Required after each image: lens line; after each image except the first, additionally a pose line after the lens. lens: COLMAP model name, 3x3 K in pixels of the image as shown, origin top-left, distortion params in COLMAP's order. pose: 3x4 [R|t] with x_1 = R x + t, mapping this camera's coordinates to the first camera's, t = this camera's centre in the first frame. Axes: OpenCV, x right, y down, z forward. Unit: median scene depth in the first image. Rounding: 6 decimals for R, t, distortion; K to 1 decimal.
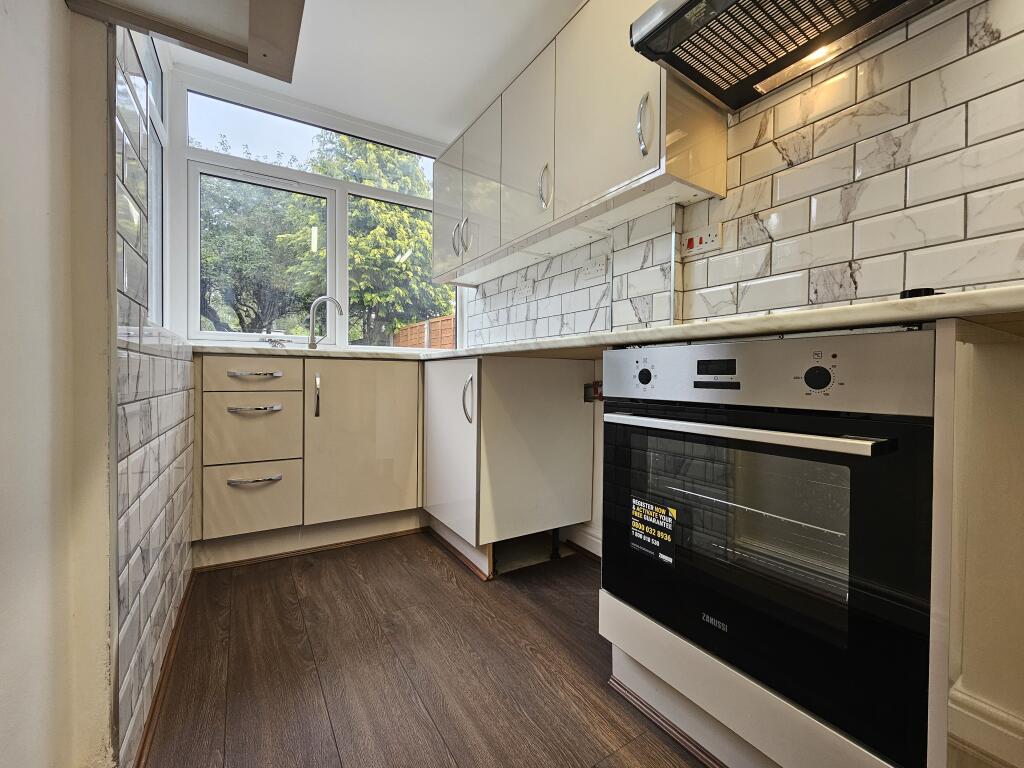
lens RADIAL K [[420.2, 0, 510.3], [0, 420.2, 380.1], [0, 0, 1]] dist [-0.001536, 0.000694]
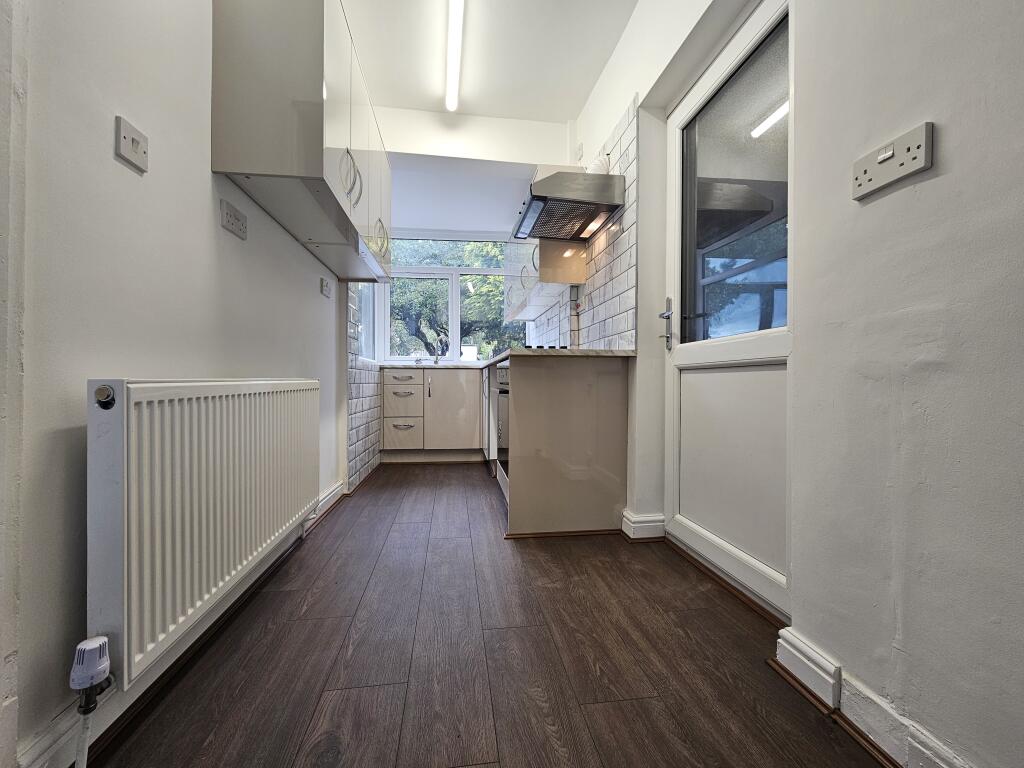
lens RADIAL K [[420.2, 0, 510.3], [0, 420.2, 380.1], [0, 0, 1]] dist [-0.001536, 0.000694]
pose [[0.907497, -0.009384, -0.419953, 0.861697], [0.002970, 0.999869, -0.015923, 0.041917], [0.420047, 0.013203, 0.907406, -0.795331]]
